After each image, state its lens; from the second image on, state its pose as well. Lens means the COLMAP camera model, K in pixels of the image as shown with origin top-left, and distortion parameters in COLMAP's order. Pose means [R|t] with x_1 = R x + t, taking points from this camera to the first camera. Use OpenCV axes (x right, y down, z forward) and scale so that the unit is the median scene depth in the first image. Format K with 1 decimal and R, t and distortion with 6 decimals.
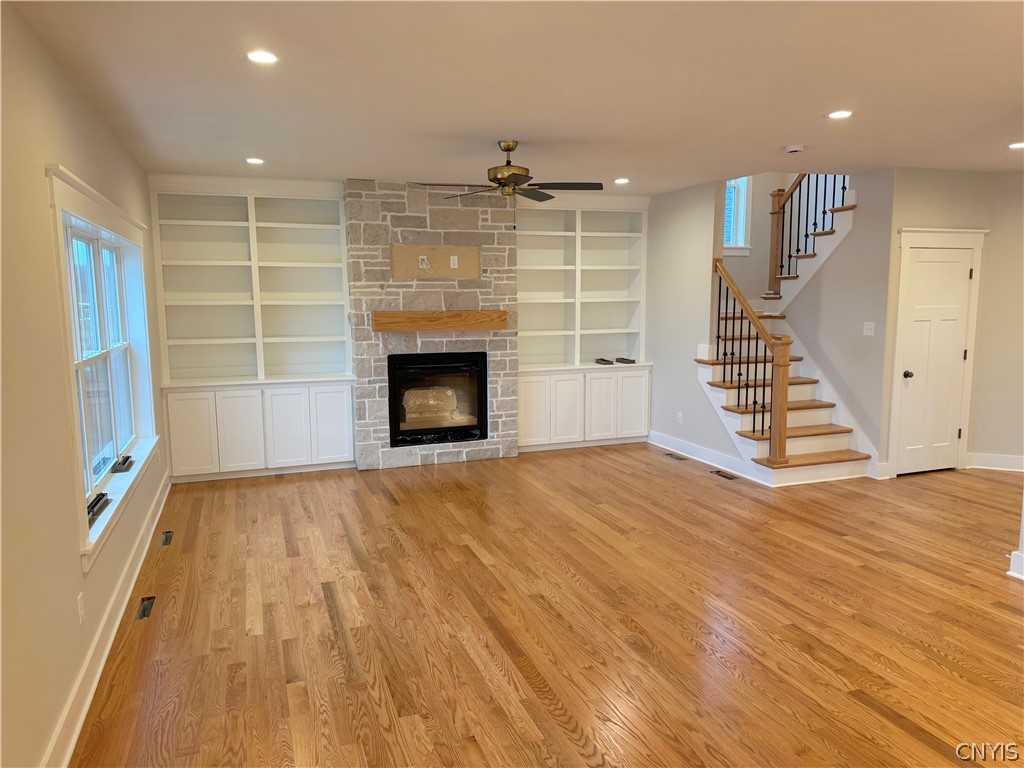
lens RADIAL K [[728.3, 0, 508.8], [0, 728.3, 389.7], [0, 0, 1]] dist [0.029401, -0.022237]
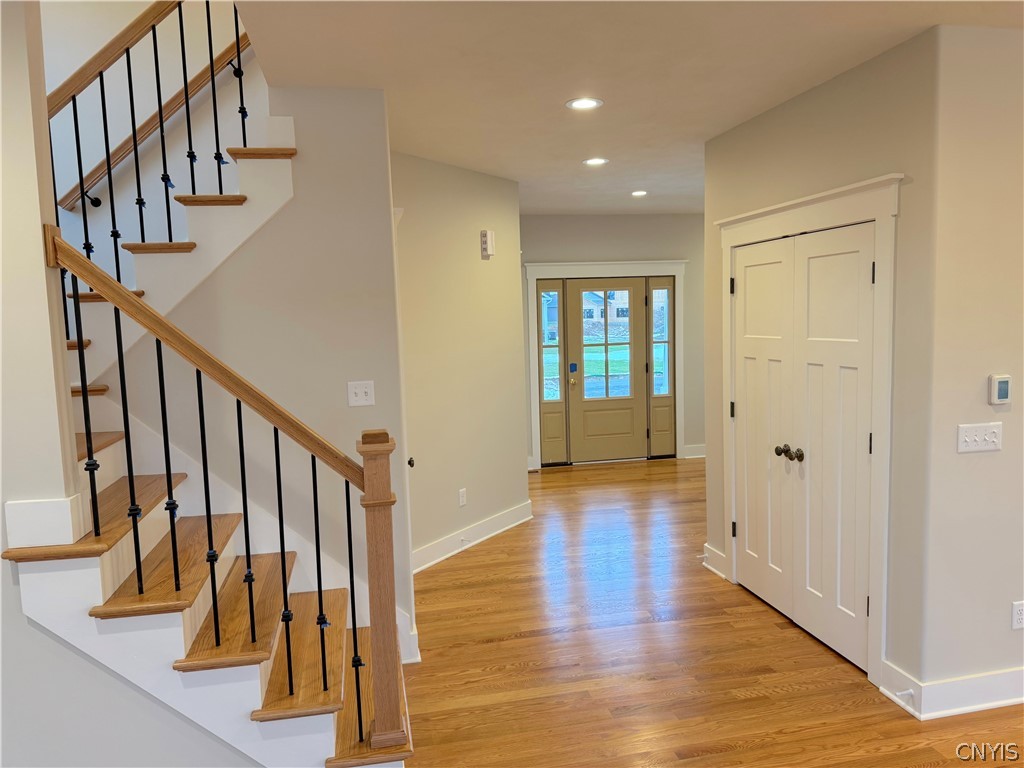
lens RADIAL K [[728.3, 0, 513.0], [0, 728.3, 383.1], [0, 0, 1]] dist [0.029401, -0.022237]
pose [[0.123037, -0.084337, 0.988812, -0.010843], [0.154626, 0.985843, 0.064844, -0.104434], [-0.980282, 0.144918, 0.134335, 0.799872]]
